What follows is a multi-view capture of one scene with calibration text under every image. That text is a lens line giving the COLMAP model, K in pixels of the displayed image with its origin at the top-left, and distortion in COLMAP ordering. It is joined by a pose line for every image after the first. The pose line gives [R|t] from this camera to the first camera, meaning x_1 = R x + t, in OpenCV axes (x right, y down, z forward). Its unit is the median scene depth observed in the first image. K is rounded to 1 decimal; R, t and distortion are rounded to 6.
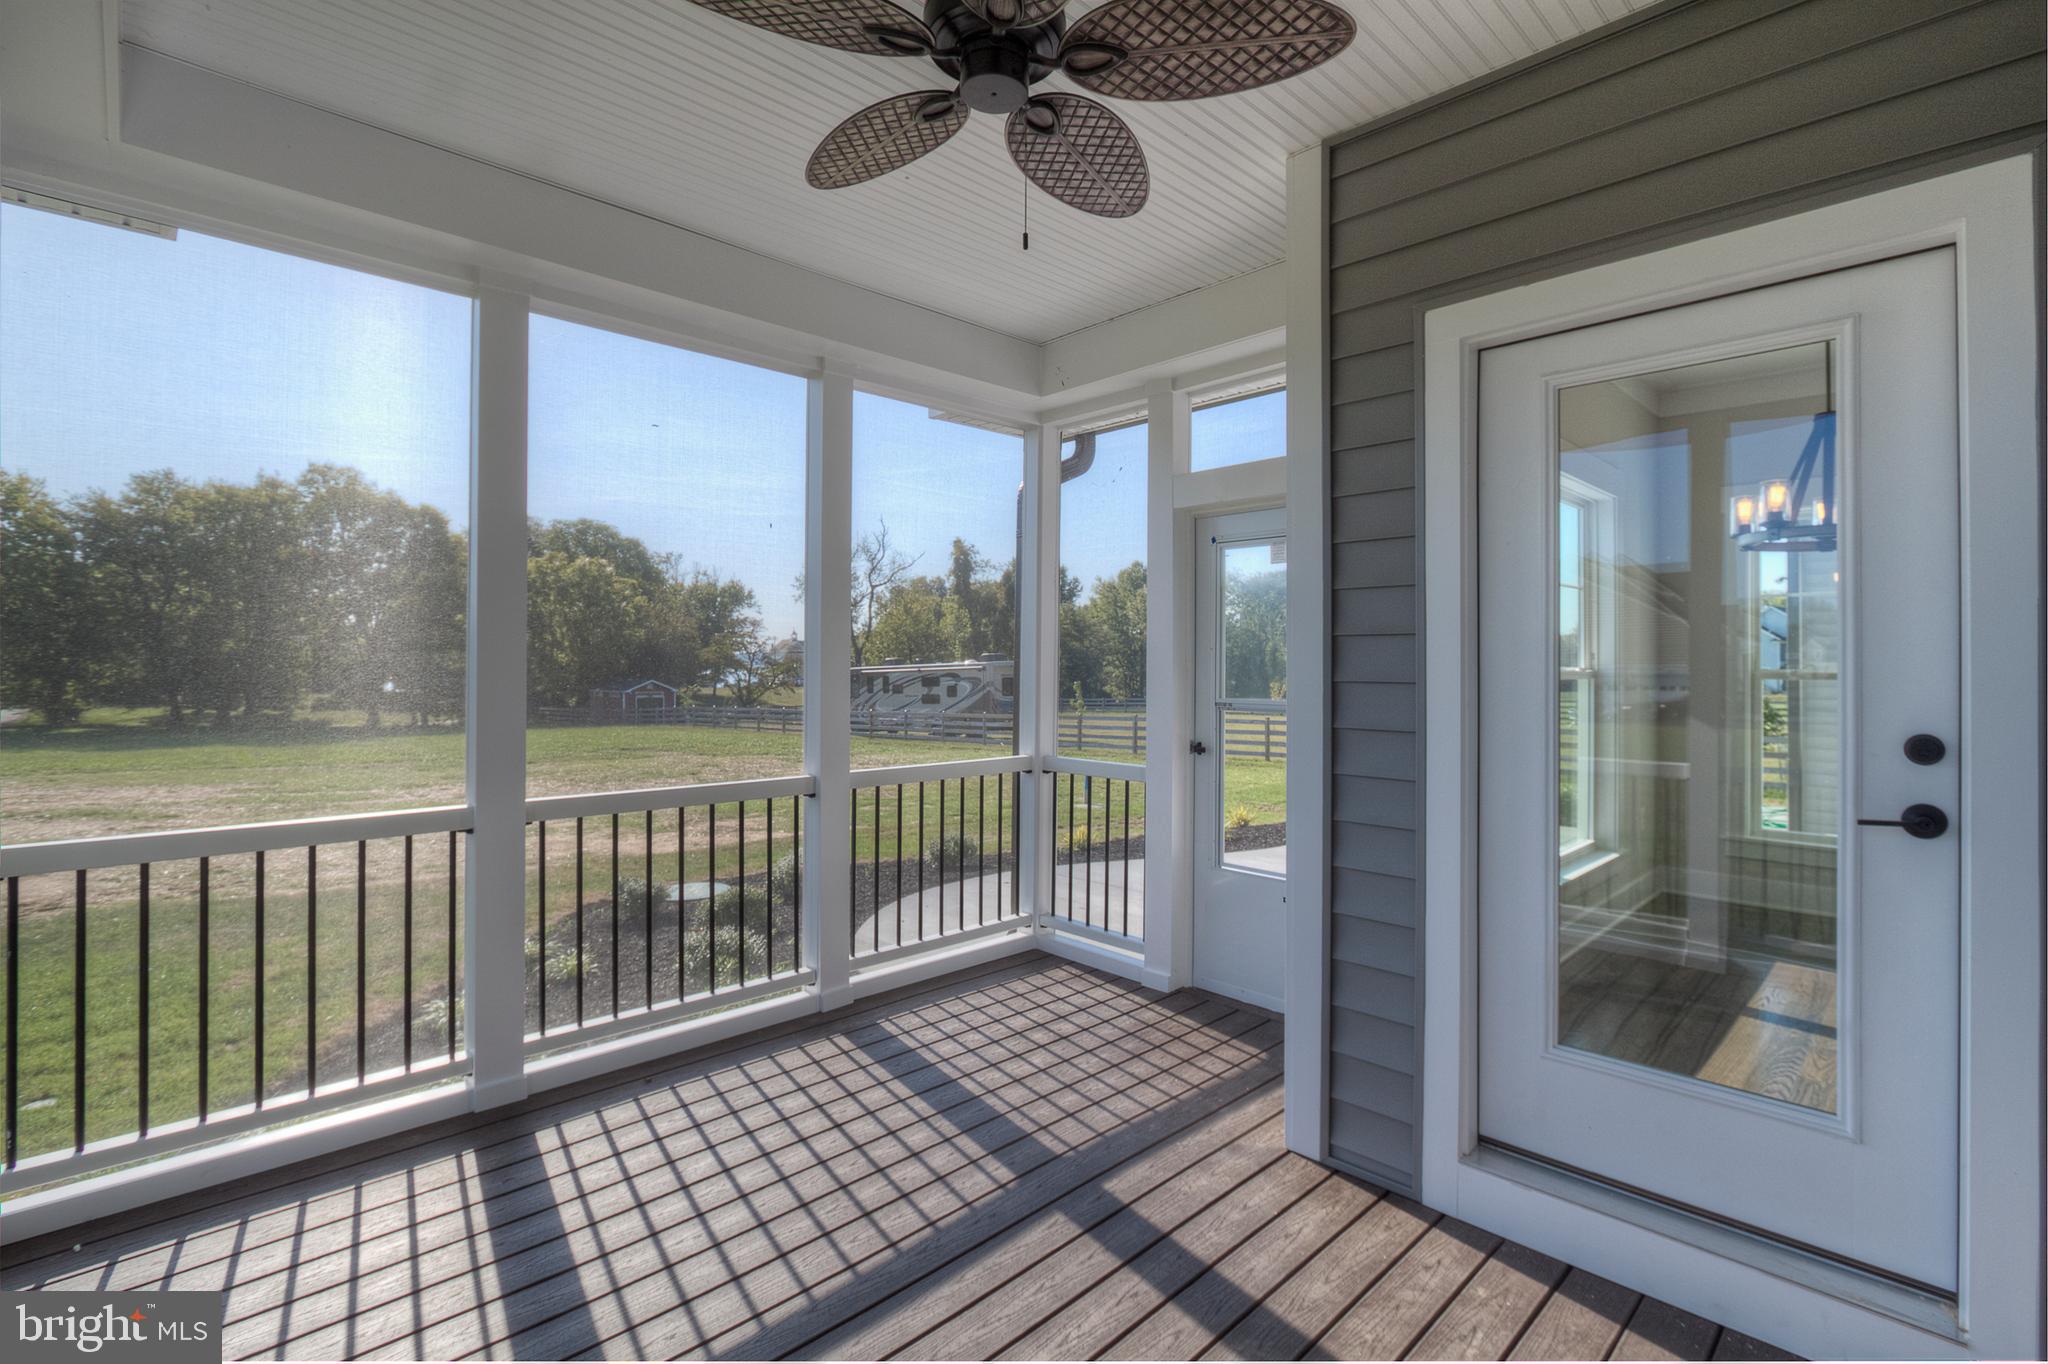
lens RADIAL K [[988.1, 0, 1024.0], [0, 988.1, 682.0], [0, 0, 1]] dist [-0.011052, 0.000161]
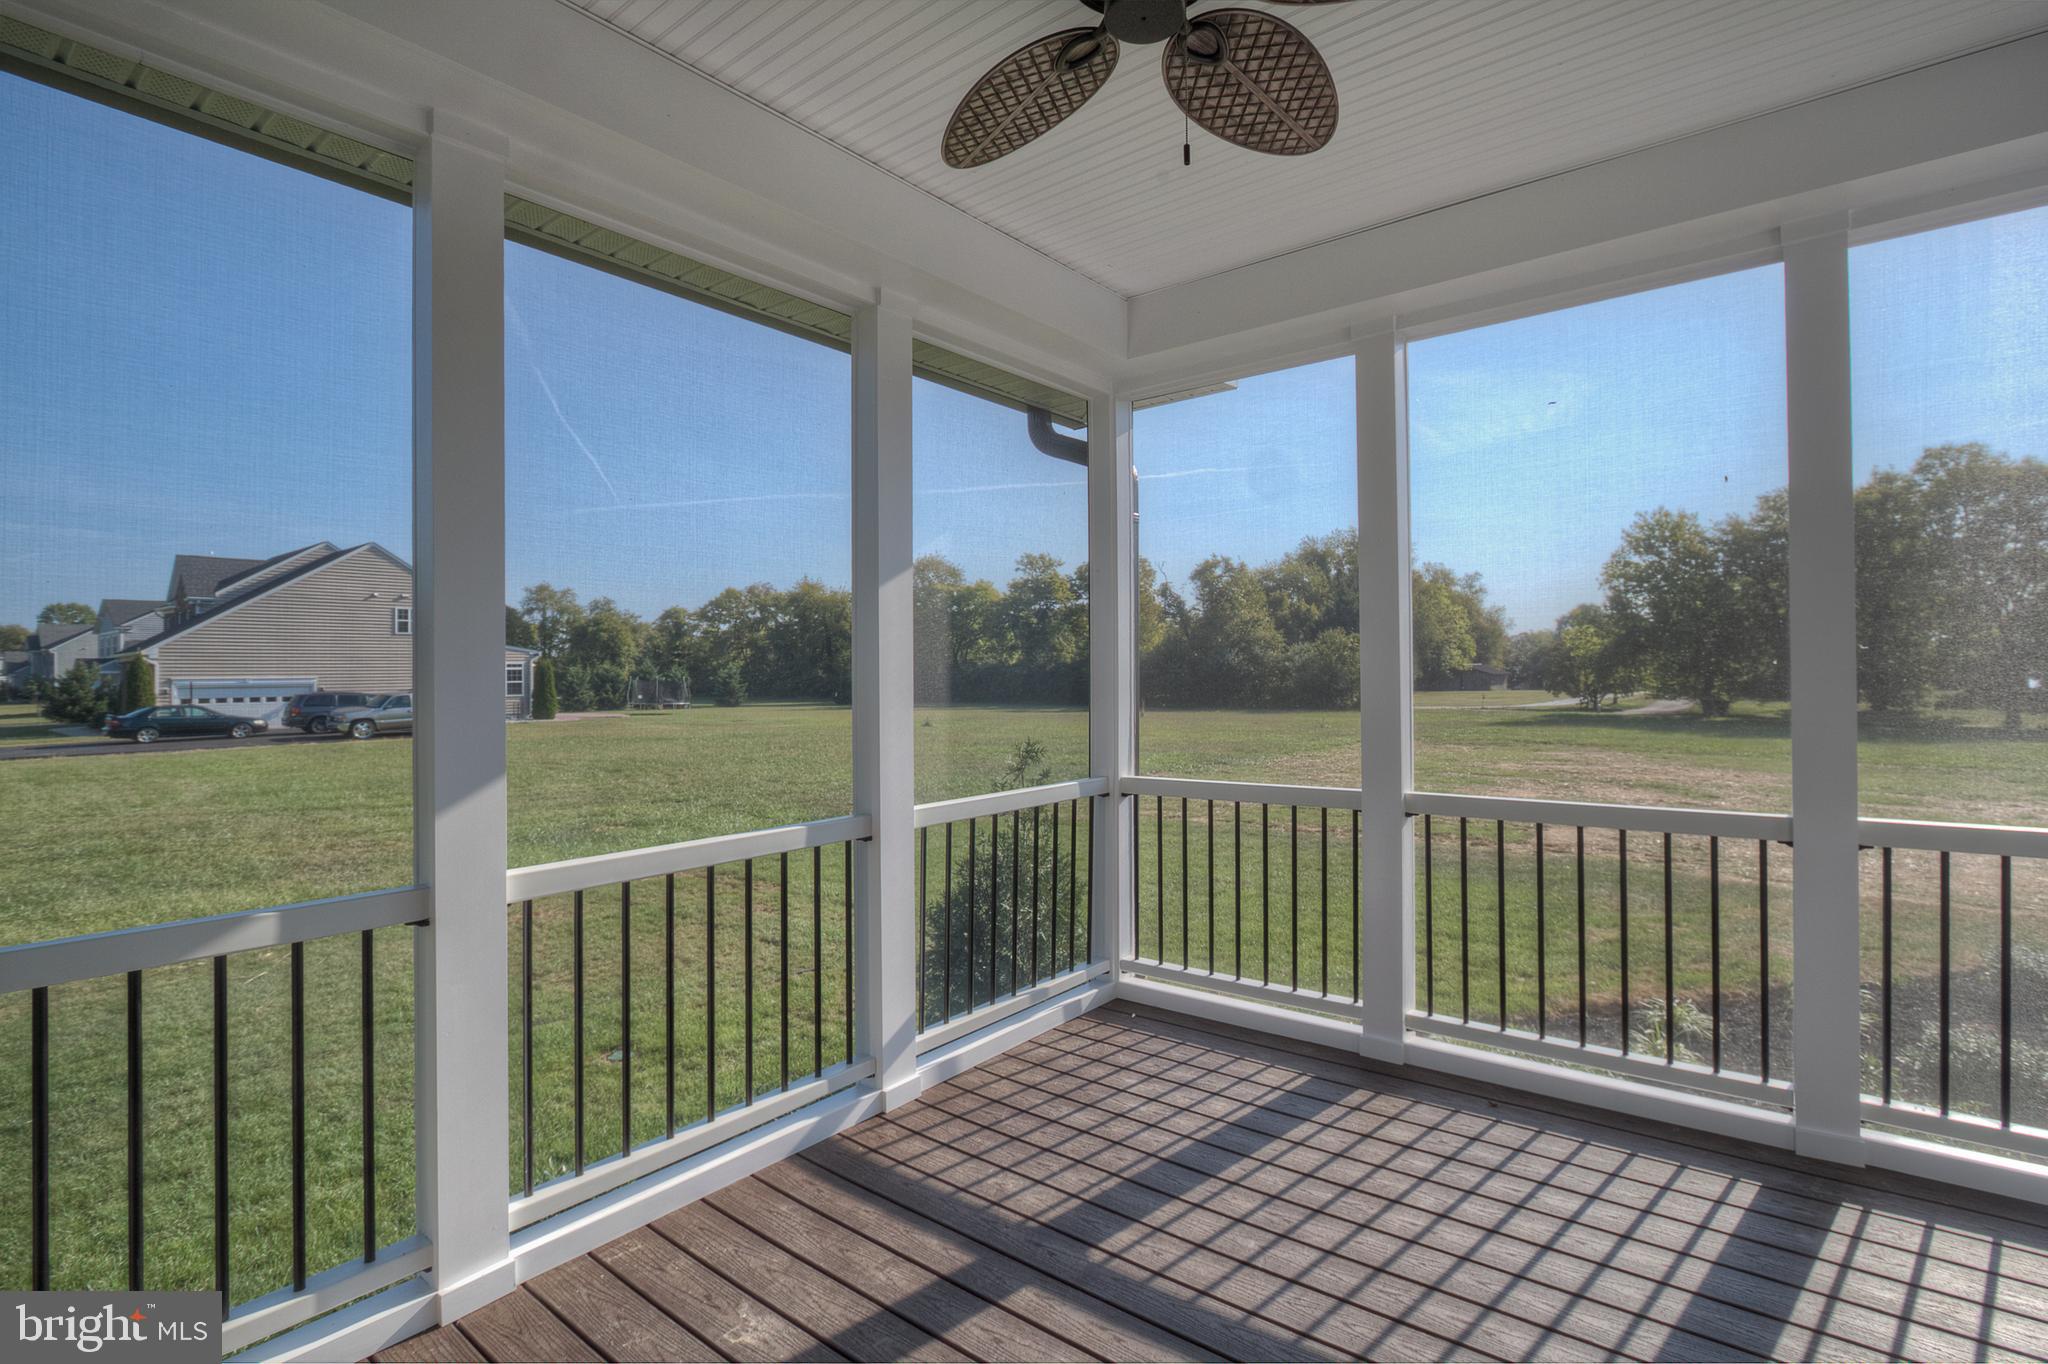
lens RADIAL K [[917.9, 0, 1028.3], [0, 917.9, 672.5], [0, 0, 1]] dist [-0.019972, -0.000003]
pose [[0.127665, -0.006950, -0.991793, 0.178879], [0.000489, 0.999976, -0.006944, -0.001652], [0.991817, 0.000402, 0.127665, 0.185946]]
